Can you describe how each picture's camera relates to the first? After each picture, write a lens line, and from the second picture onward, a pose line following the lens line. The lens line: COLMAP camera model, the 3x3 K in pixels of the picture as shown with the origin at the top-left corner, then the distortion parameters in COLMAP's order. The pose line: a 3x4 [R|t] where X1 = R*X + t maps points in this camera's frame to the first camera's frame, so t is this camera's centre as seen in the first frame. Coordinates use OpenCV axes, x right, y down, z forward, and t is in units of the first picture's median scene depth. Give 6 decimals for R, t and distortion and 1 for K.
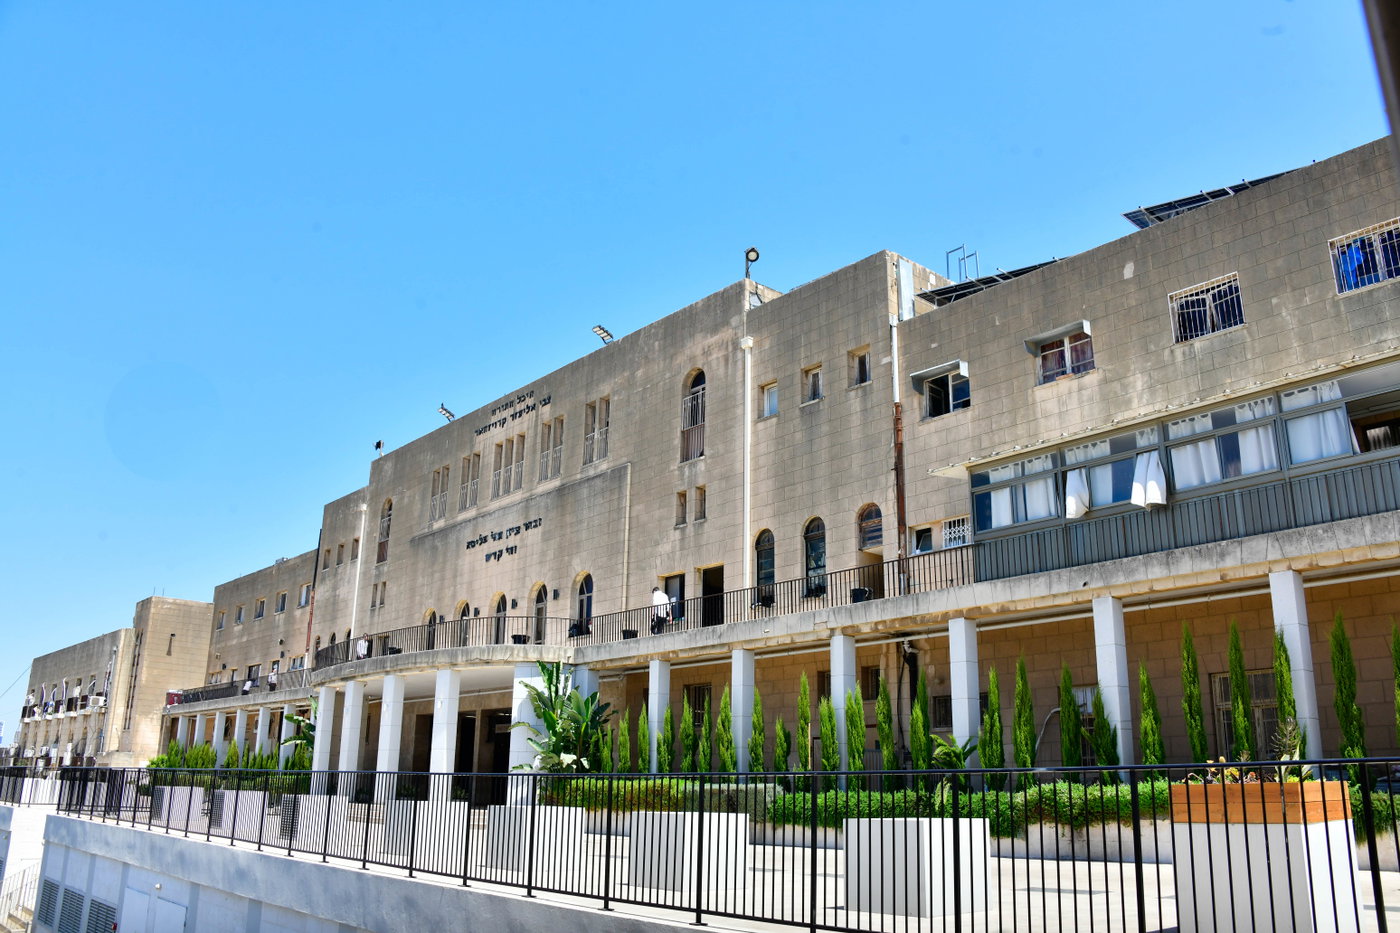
lens RADIAL K [[1131.5, 0, 700.0], [0, 1131.5, 466.5], [0, 0, 1]] dist [-0.181689, 0.123174]
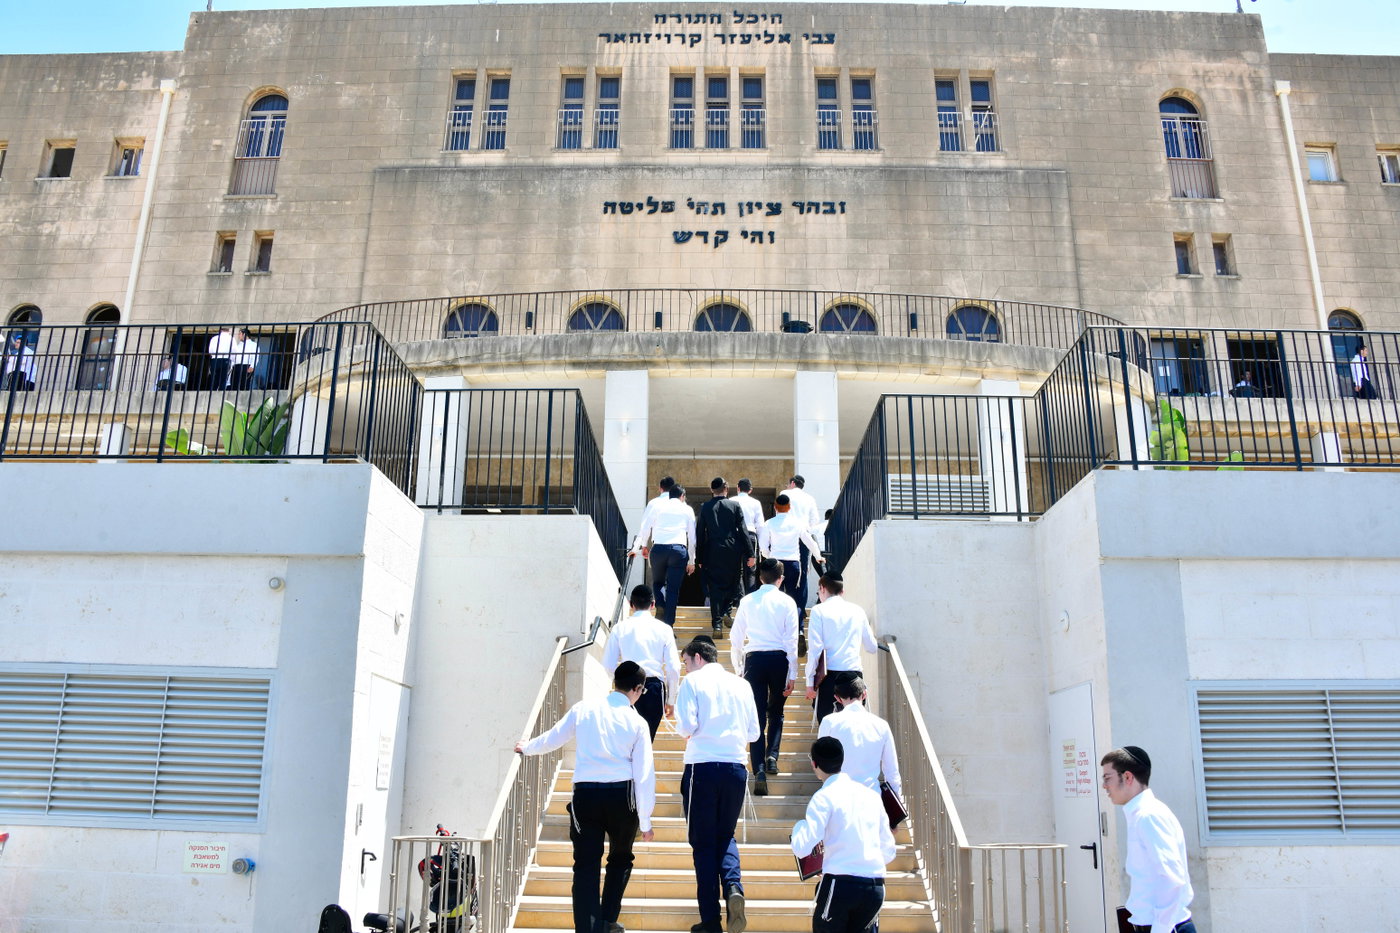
lens RADIAL K [[1131.5, 0, 700.0], [0, 1131.5, 466.5], [0, 0, 1]] dist [-0.181689, 0.123174]
pose [[0.655439, 0.208944, 0.725770, -0.635007], [-0.212016, 0.973231, -0.088716, 0.269812], [-0.724878, -0.095727, 0.682193, 0.653276]]
